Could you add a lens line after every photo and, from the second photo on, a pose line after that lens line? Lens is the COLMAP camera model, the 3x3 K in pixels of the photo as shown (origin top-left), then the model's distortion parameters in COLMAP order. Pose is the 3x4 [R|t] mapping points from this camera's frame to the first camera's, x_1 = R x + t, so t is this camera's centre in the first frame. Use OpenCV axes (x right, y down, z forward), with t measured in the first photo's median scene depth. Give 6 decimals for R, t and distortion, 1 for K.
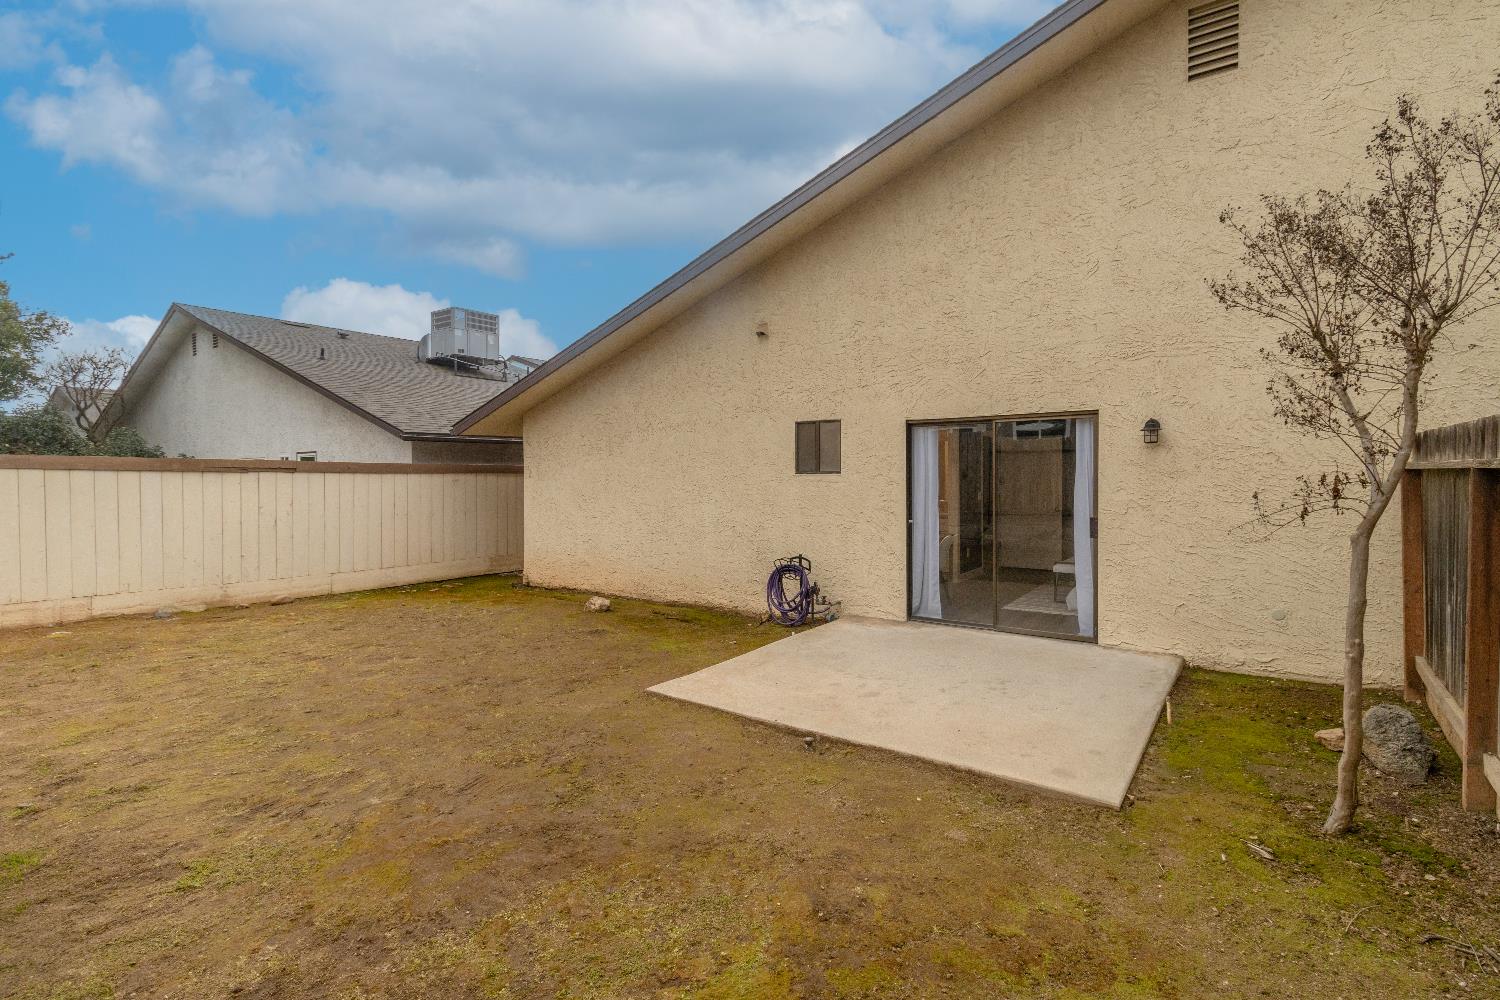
lens RADIAL K [[707.1, 0, 750.0], [0, 707.1, 500.0], [0, 0, 1]] dist [-0.000484, -0.000102]
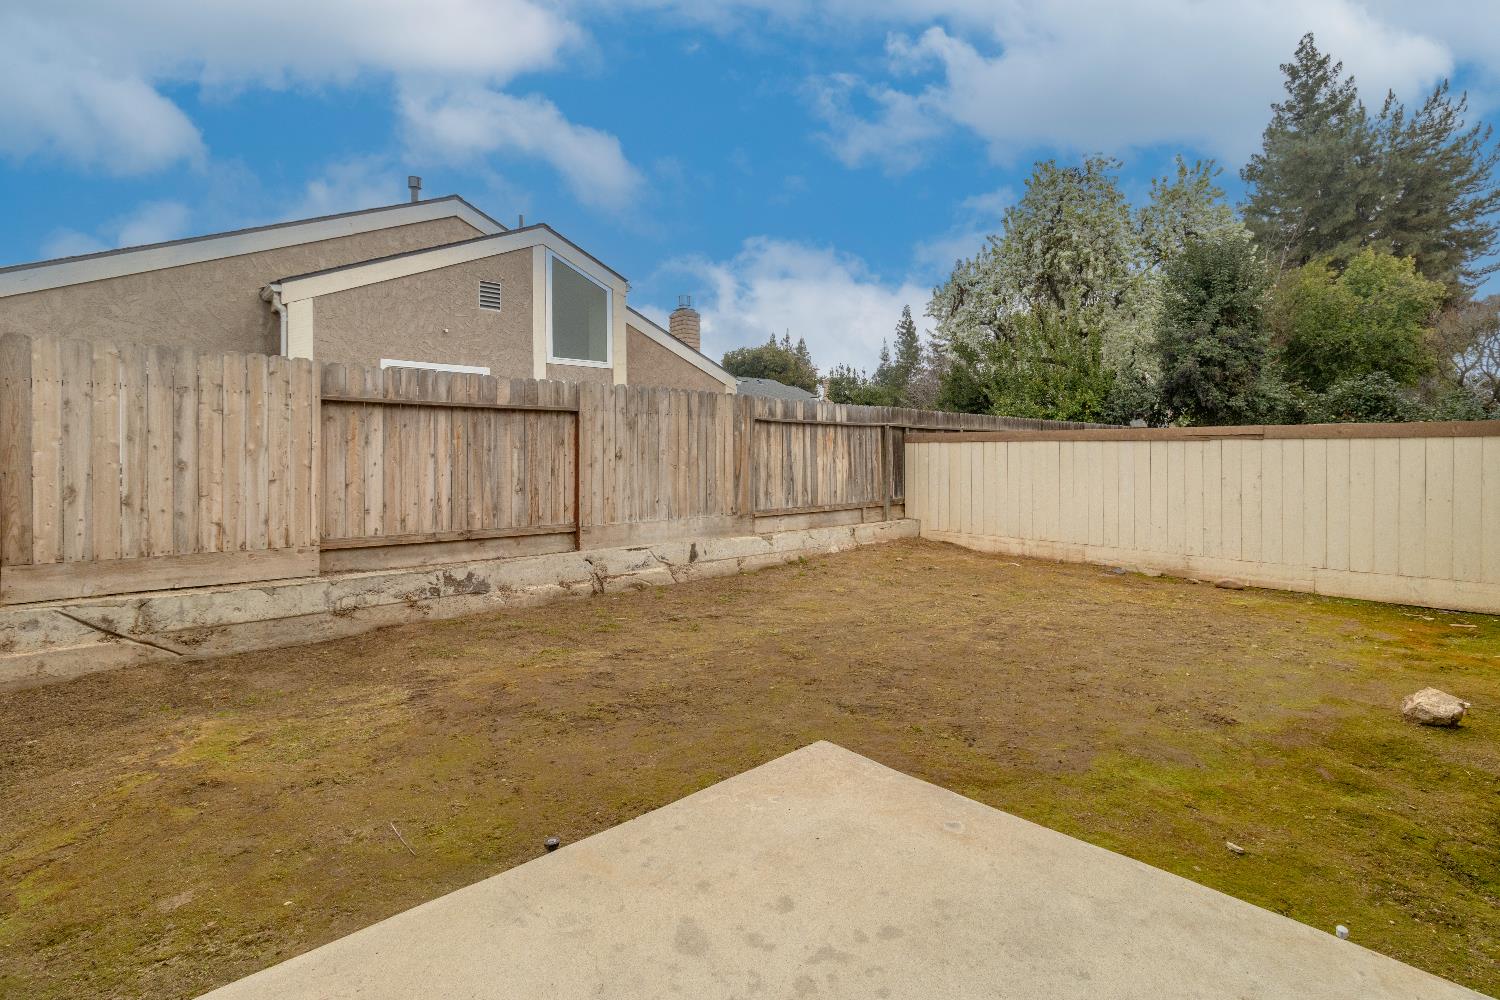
lens RADIAL K [[691.9, 0, 751.5], [0, 691.9, 452.9], [0, 0, 1]] dist [0.000596, -0.000101]
pose [[-0.199081, 0.002613, -0.979980, 0.353690], [-0.022531, 0.999720, 0.007243, -0.017606], [0.979724, 0.023522, -0.198966, 0.678192]]
